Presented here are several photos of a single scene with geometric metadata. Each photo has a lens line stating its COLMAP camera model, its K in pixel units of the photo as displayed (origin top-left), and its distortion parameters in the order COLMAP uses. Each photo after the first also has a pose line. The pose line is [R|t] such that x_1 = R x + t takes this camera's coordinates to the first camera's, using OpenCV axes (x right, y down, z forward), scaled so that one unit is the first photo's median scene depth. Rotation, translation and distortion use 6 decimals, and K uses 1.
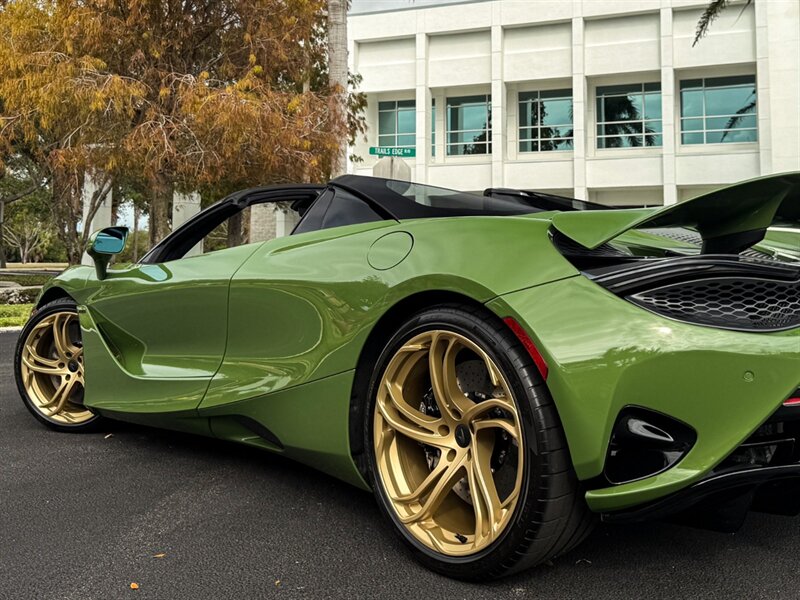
lens RADIAL K [[871.4, 0, 442.1], [0, 871.4, 190.6], [0, 0, 1]] dist [0.184641, -0.397633]
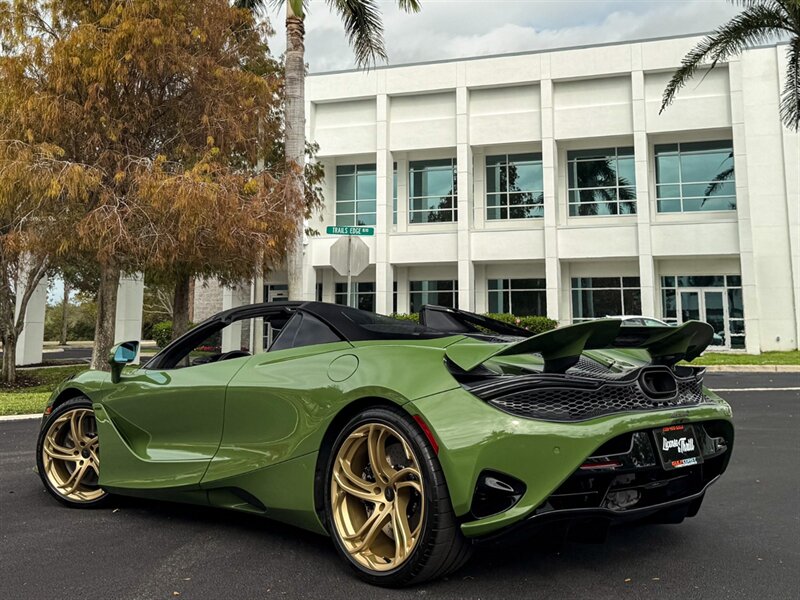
lens RADIAL K [[979.7, 0, 436.3], [0, 979.7, 174.3], [0, 0, 1]] dist [0.181260, -0.402939]
pose [[0.999574, -0.001269, 0.029168, 0.008393], [0.003600, 0.996787, -0.080019, -0.020735], [-0.028973, 0.080090, 0.996367, -0.116521]]
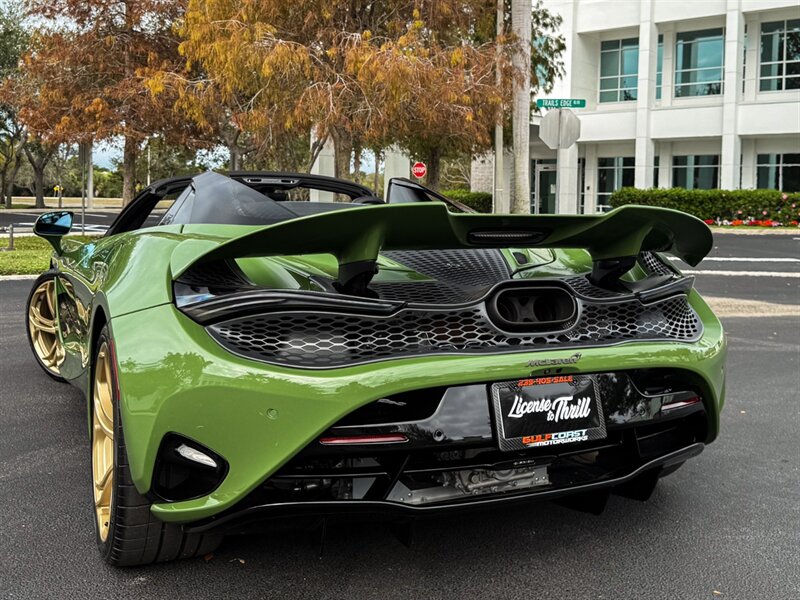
lens RADIAL K [[881.2, 0, 404.4], [0, 881.2, 242.1], [0, 0, 1]] dist [0.140483, -0.259928]
pose [[0.946640, 0.030676, -0.320829, 0.104795], [0.008999, 0.992556, 0.121455, -0.013981], [0.322166, -0.117862, 0.939318, 0.015058]]
